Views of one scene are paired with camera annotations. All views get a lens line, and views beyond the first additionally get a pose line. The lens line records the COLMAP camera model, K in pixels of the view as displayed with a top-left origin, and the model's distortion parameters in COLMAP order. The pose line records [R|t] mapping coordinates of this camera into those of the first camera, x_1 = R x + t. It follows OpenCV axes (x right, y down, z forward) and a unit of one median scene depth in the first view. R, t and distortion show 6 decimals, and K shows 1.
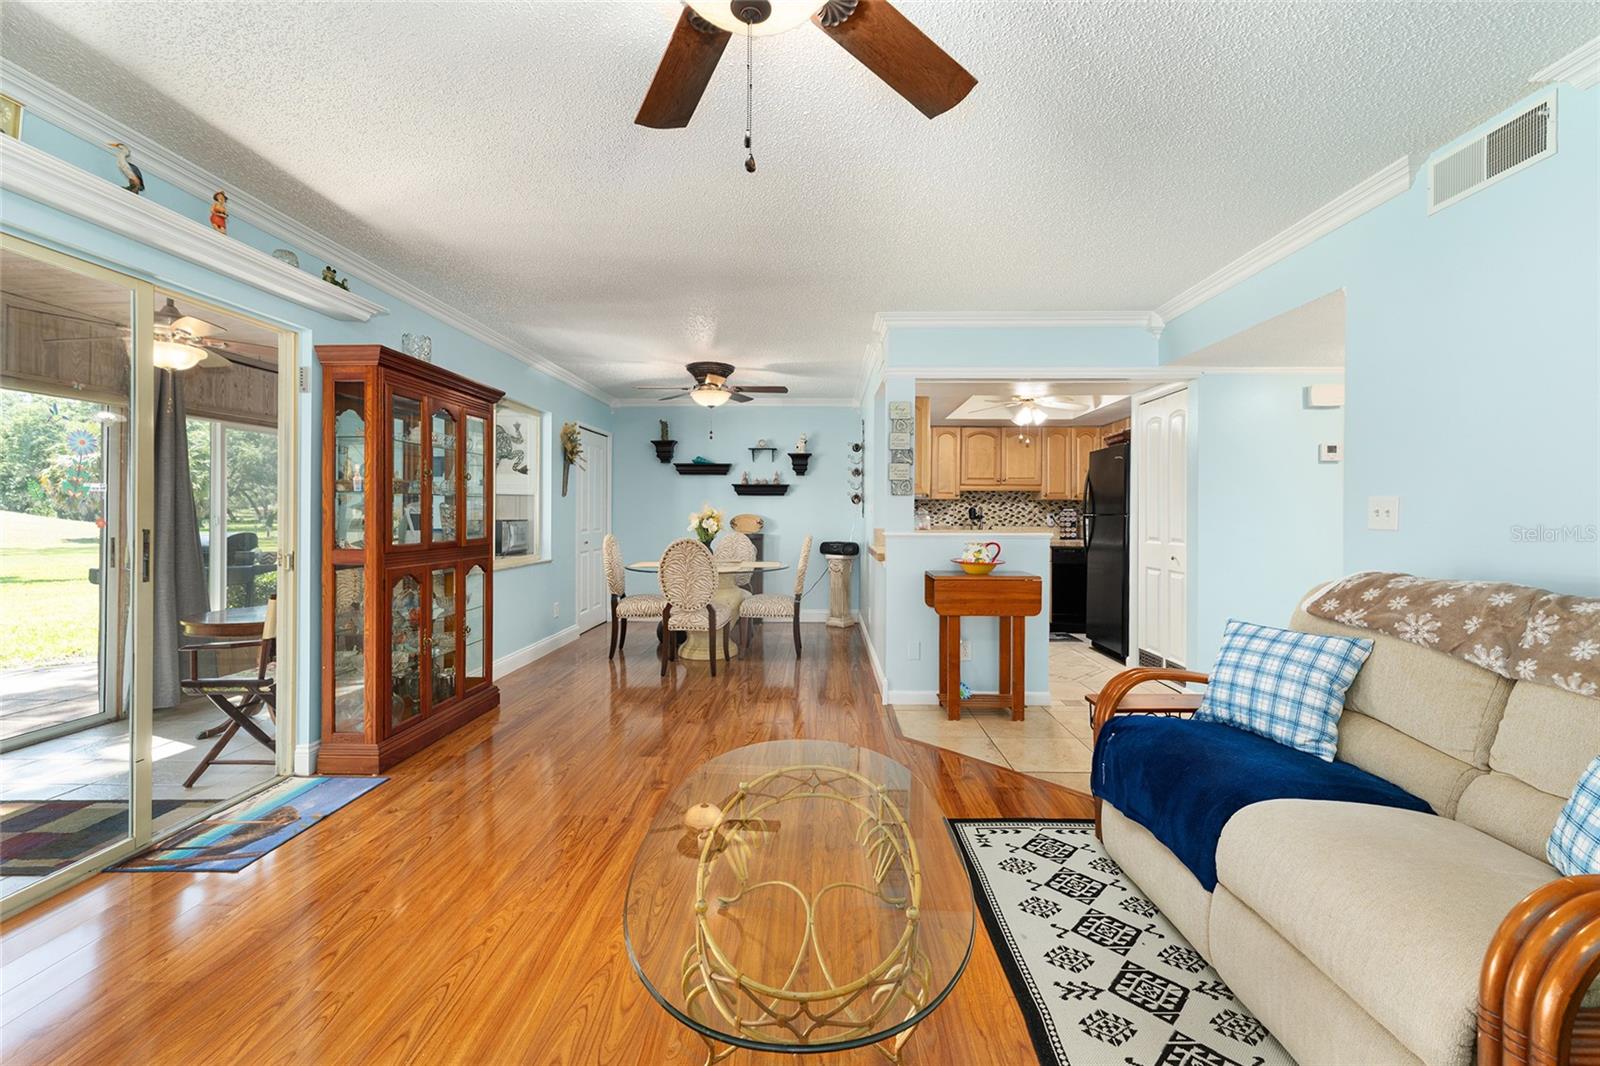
lens RADIAL K [[631.8, 0, 816.7], [0, 631.8, 518.8], [0, 0, 1]] dist [0.001570, -0.000372]
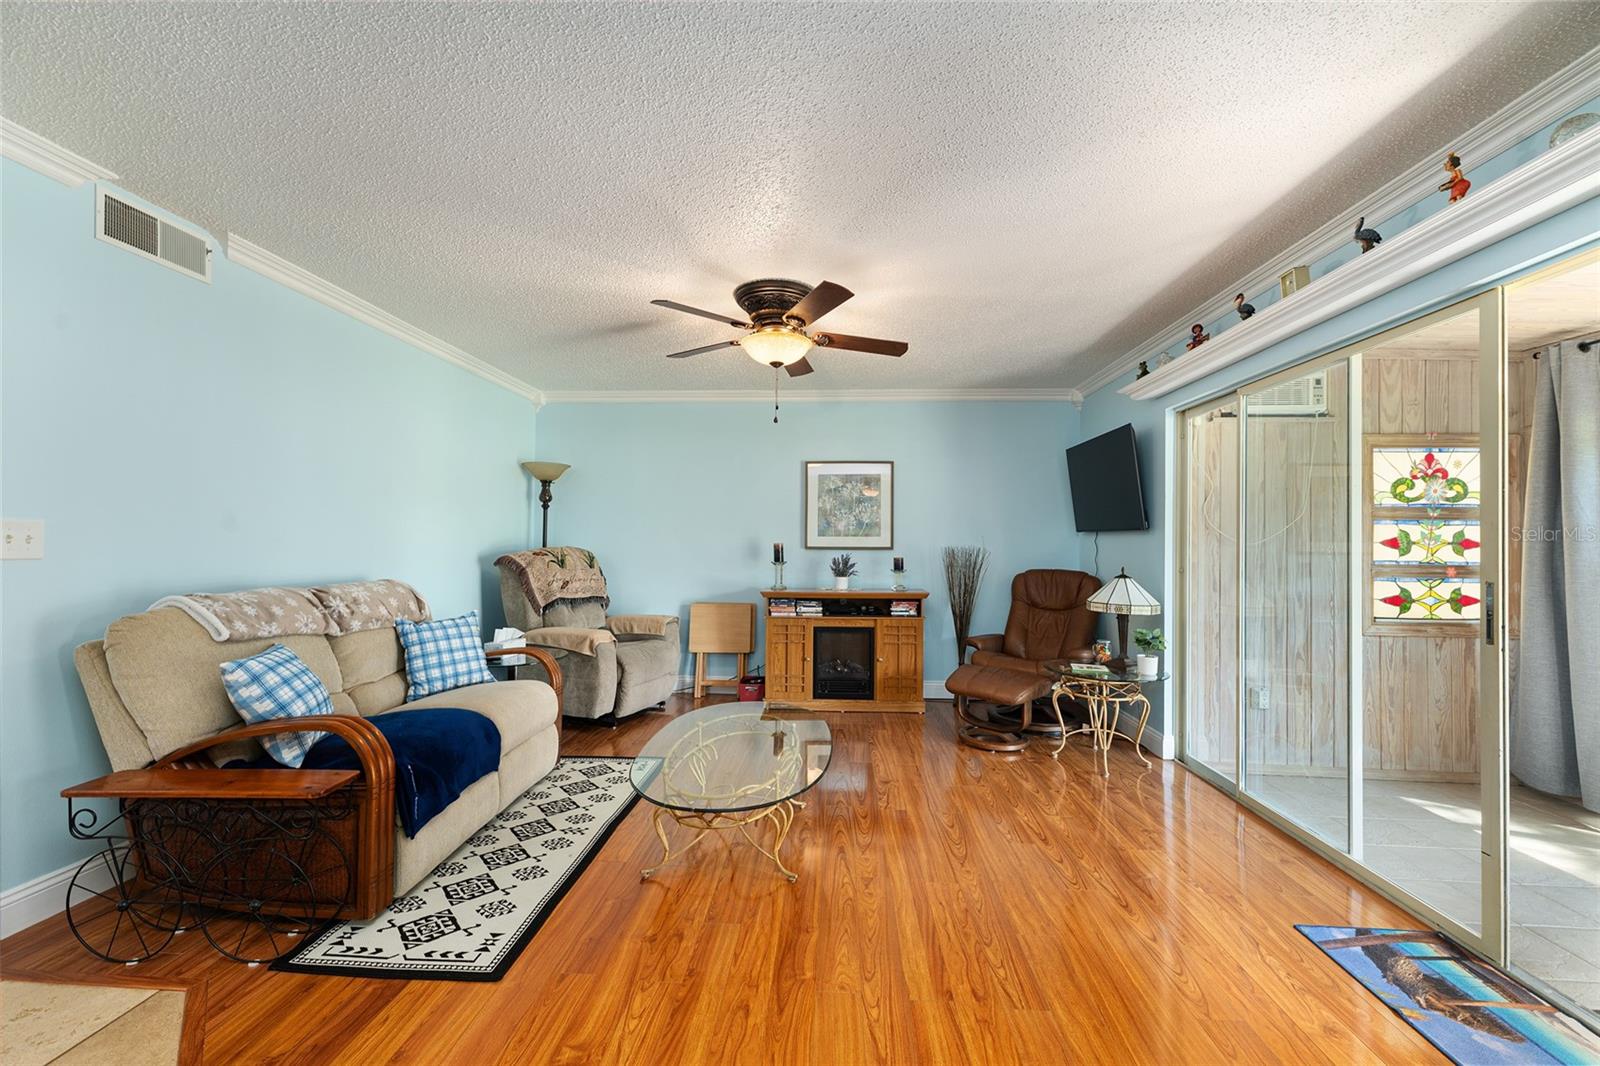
lens RADIAL K [[631.8, 0, 804.3], [0, 631.8, 534.6], [0, 0, 1]] dist [0.001570, -0.000372]
pose [[-0.998847, -0.016198, 0.045185, -0.078221], [-0.016418, 0.999855, -0.004488, -0.012216], [-0.045106, -0.005225, -0.998969, 0.805006]]
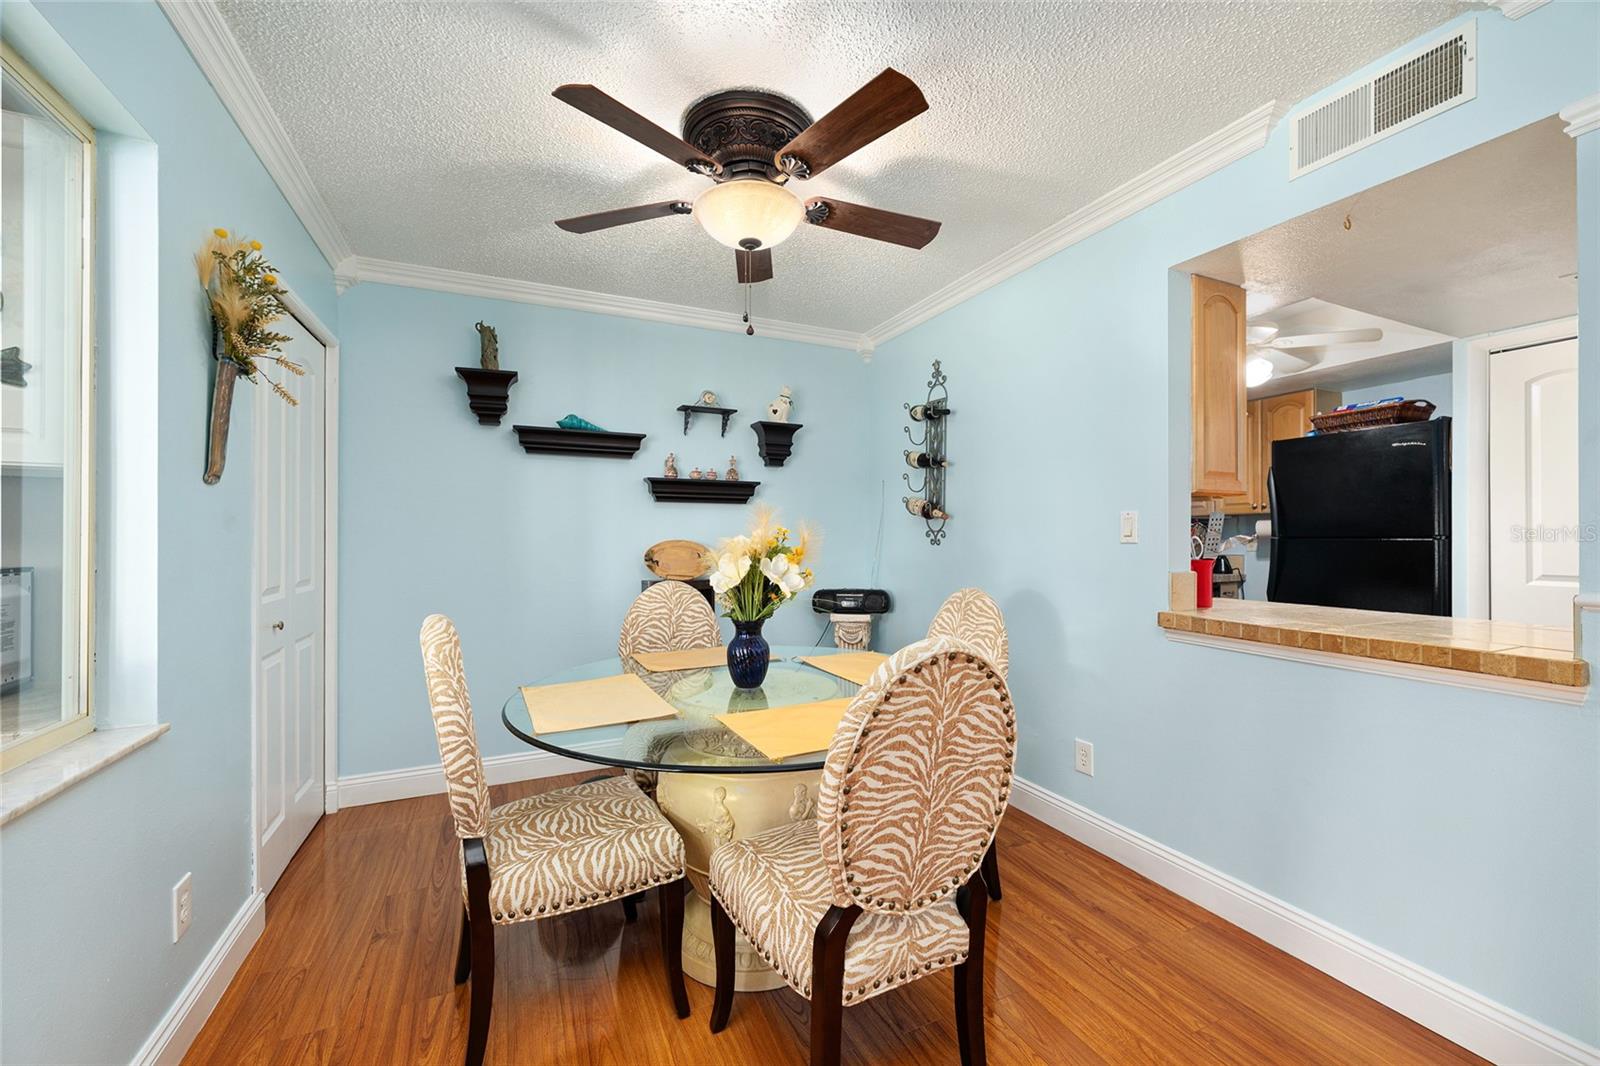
lens RADIAL K [[631.8, 0, 810.0], [0, 631.8, 536.2], [0, 0, 1]] dist [0.001570, -0.000372]
pose [[0.900065, -0.005011, 0.435728, -0.310314], [0.008228, 0.999951, -0.005497, -0.009022], [-0.435679, 0.008532, 0.900062, 0.690417]]
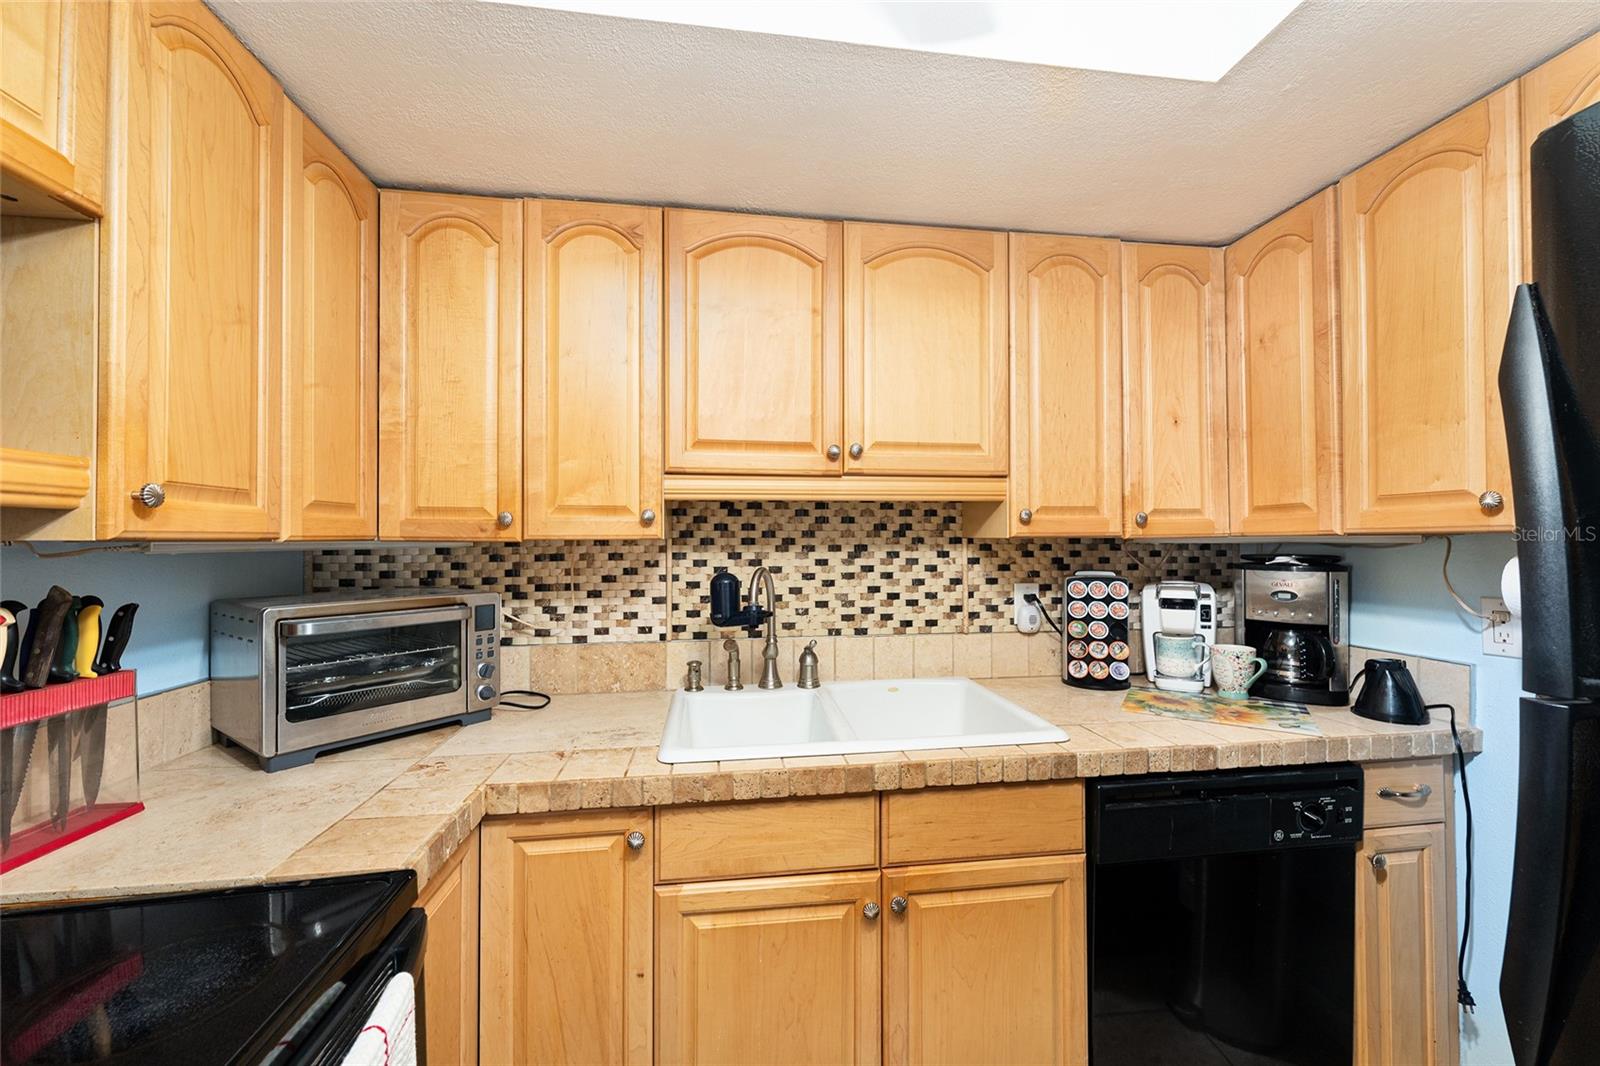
lens RADIAL K [[631.8, 0, 803.1], [0, 631.8, 534.5], [0, 0, 1]] dist [0.001570, -0.000372]
pose [[0.987328, -0.007160, 0.158531, 0.312237], [0.009710, 0.999836, -0.015313, -0.036633], [-0.158395, 0.016659, 0.987235, 1.007911]]
